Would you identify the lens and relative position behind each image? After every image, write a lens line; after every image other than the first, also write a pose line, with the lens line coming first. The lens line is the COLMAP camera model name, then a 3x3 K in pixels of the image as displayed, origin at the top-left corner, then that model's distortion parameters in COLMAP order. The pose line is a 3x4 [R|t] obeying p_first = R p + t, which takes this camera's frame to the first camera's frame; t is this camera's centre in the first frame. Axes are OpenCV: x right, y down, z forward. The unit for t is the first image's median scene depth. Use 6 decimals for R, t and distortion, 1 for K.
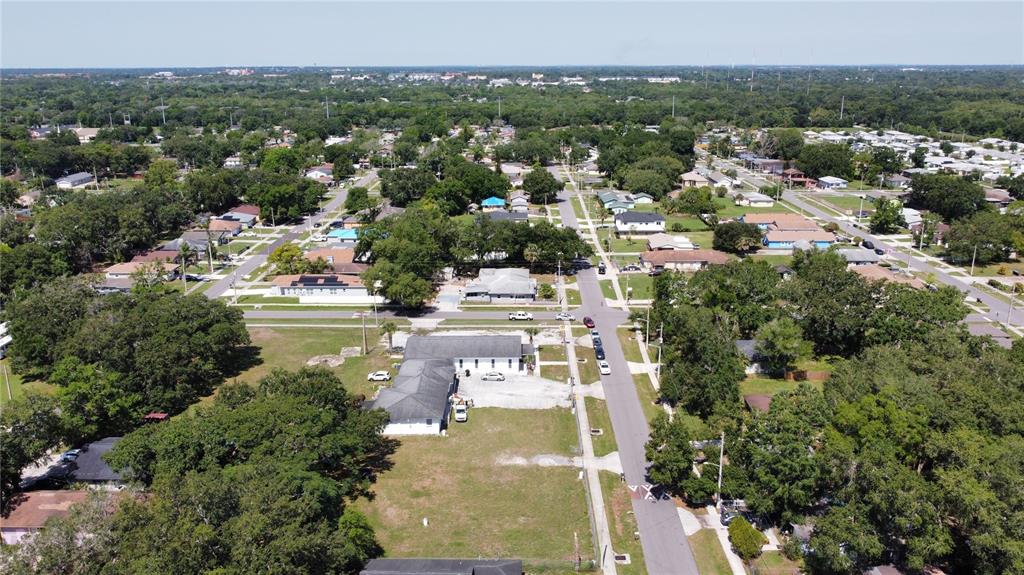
lens RADIAL K [[777.2, 0, 516.2], [0, 777.2, 286.4], [0, 0, 1]] dist [0.000967, -0.000227]
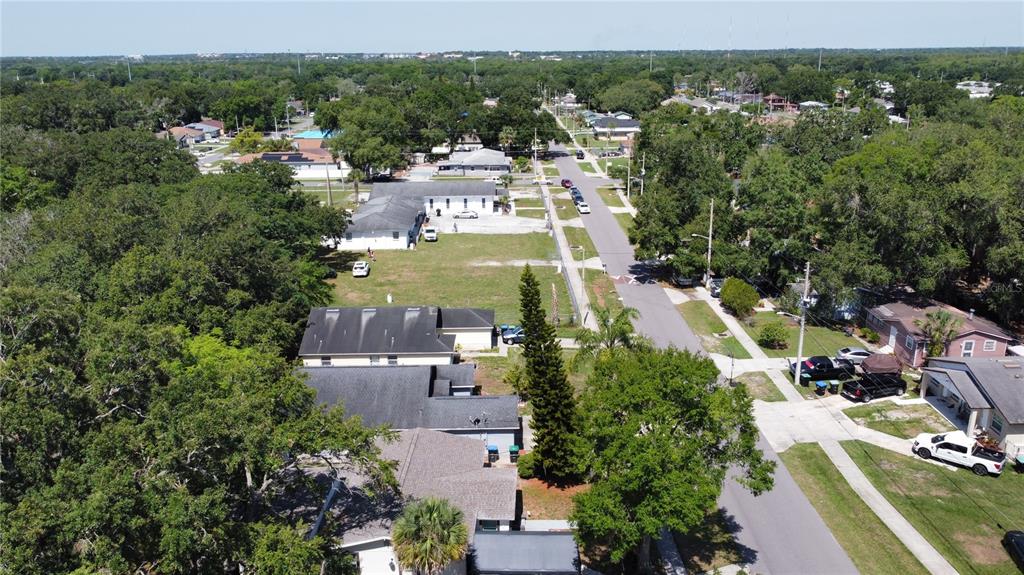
lens RADIAL K [[777.2, 0, 515.1], [0, 777.2, 285.6], [0, 0, 1]] dist [0.000967, -0.000227]
pose [[0.999583, -0.016157, 0.023924, 0.005676], [0.015780, 0.999750, 0.015849, 0.176609], [-0.024174, -0.015465, 0.999588, 0.054875]]
